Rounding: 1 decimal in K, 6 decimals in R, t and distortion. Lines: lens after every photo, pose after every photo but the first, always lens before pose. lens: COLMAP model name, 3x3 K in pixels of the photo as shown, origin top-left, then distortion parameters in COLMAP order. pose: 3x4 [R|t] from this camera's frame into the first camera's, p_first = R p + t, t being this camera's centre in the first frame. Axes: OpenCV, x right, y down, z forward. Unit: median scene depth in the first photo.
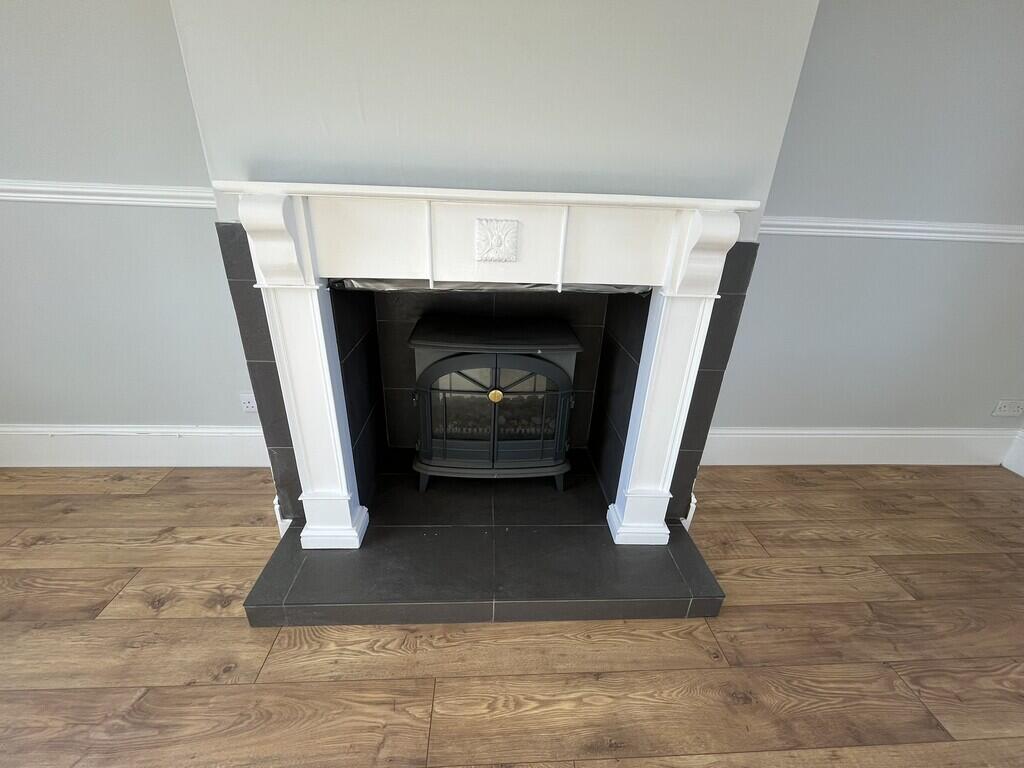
lens RADIAL K [[415.3, 0, 510.9], [0, 415.3, 385.0], [0, 0, 1]] dist [-0.003841, -0.000106]
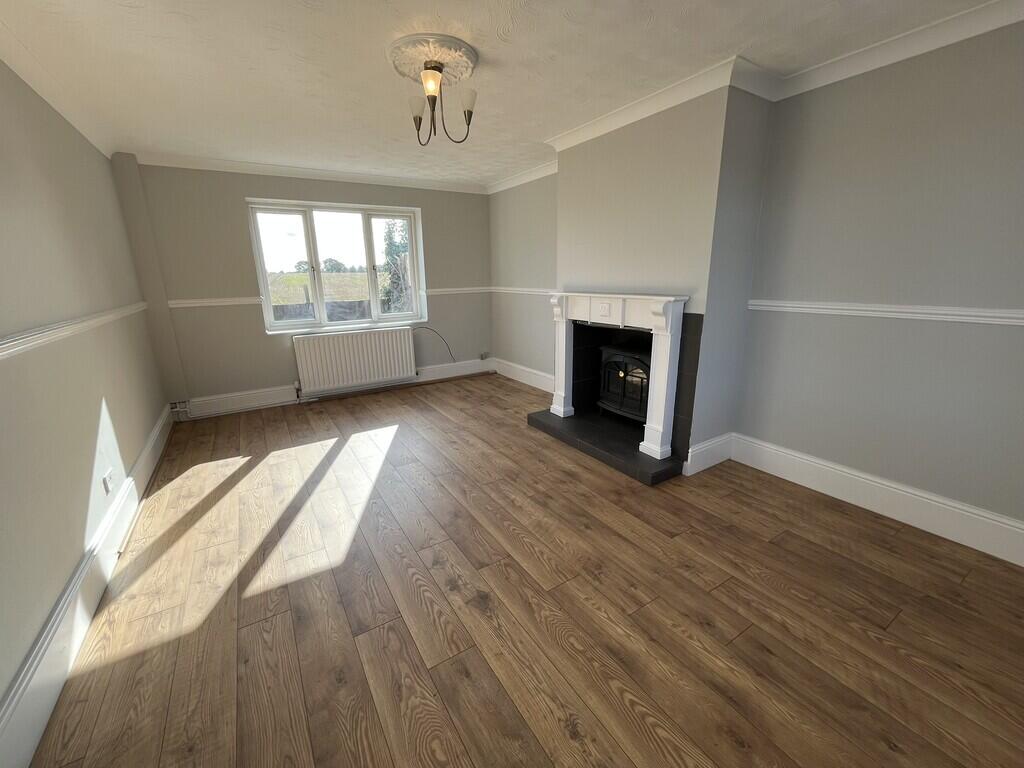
lens RADIAL K [[415.3, 0, 510.9], [0, 415.3, 385.0], [0, 0, 1]] dist [-0.003841, -0.000106]
pose [[0.485065, 0.182322, -0.855260, 1.926878], [-0.320622, 0.946995, 0.020036, 0.273068], [0.813580, 0.264496, 0.517811, -0.808743]]
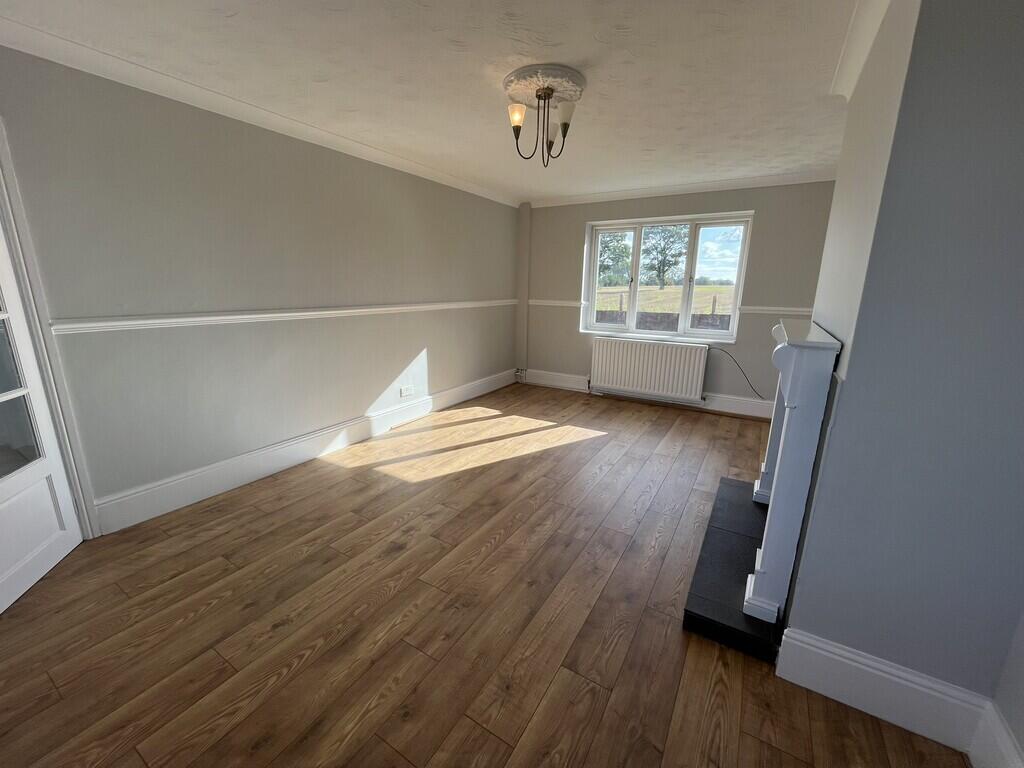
lens RADIAL K [[415.3, 0, 510.9], [0, 415.3, 385.0], [0, 0, 1]] dist [-0.003841, -0.000106]
pose [[-0.568281, 0.146925, -0.809611, 1.835360], [-0.366267, 0.835908, 0.408787, -0.436843], [0.736821, 0.528839, -0.421217, 0.784841]]
